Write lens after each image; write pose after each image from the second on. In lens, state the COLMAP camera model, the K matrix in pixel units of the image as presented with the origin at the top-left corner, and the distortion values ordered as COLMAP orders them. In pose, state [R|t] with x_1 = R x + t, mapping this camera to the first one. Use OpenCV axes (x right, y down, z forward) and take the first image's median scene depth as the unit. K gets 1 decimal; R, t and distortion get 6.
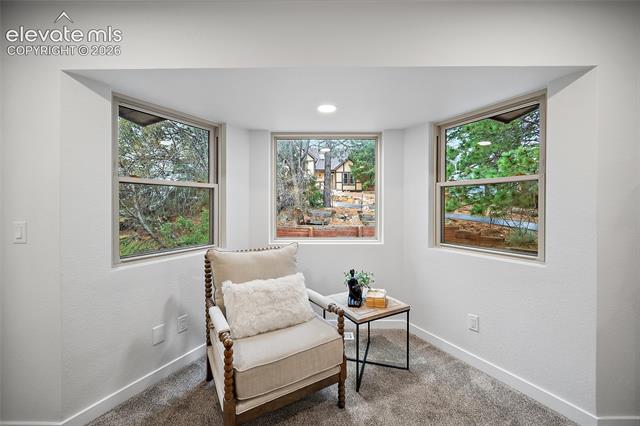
lens RADIAL K [[258.4, 0, 320.5], [0, 258.4, 207.1], [0, 0, 1]] dist [0.001015, 0.000107]
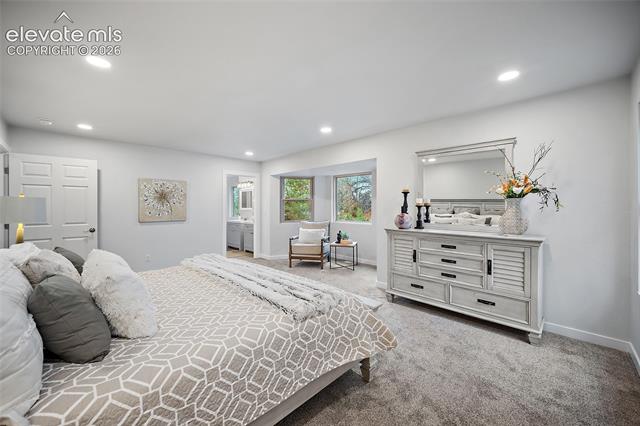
lens RADIAL K [[258.4, 0, 320.5], [0, 258.4, 207.1], [0, 0, 1]] dist [0.001015, 0.000107]
pose [[0.692618, -0.000162, -0.721304, 1.637554], [0.009763, 0.999910, 0.009151, -0.021466], [0.721238, -0.013380, 0.692558, -0.850340]]
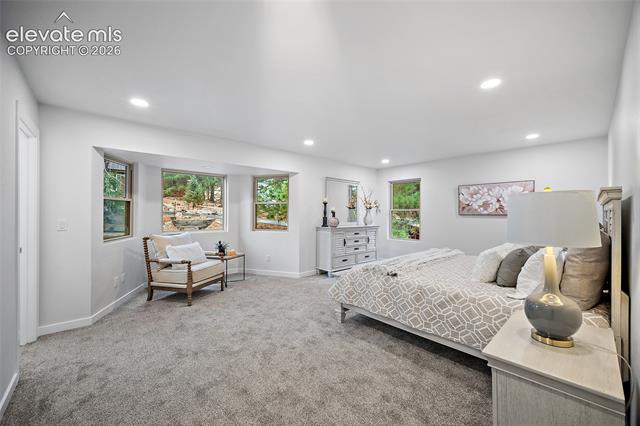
lens RADIAL K [[246.2, 0, 320.0], [0, 246.2, 213.0], [0, 0, 1]] dist [0.000291, 0.000017]
pose [[0.739170, 0.003249, 0.673511, -0.573458], [-0.000966, 0.999992, -0.003765, 0.007053], [-0.673518, 0.002132, 0.739168, -0.988121]]
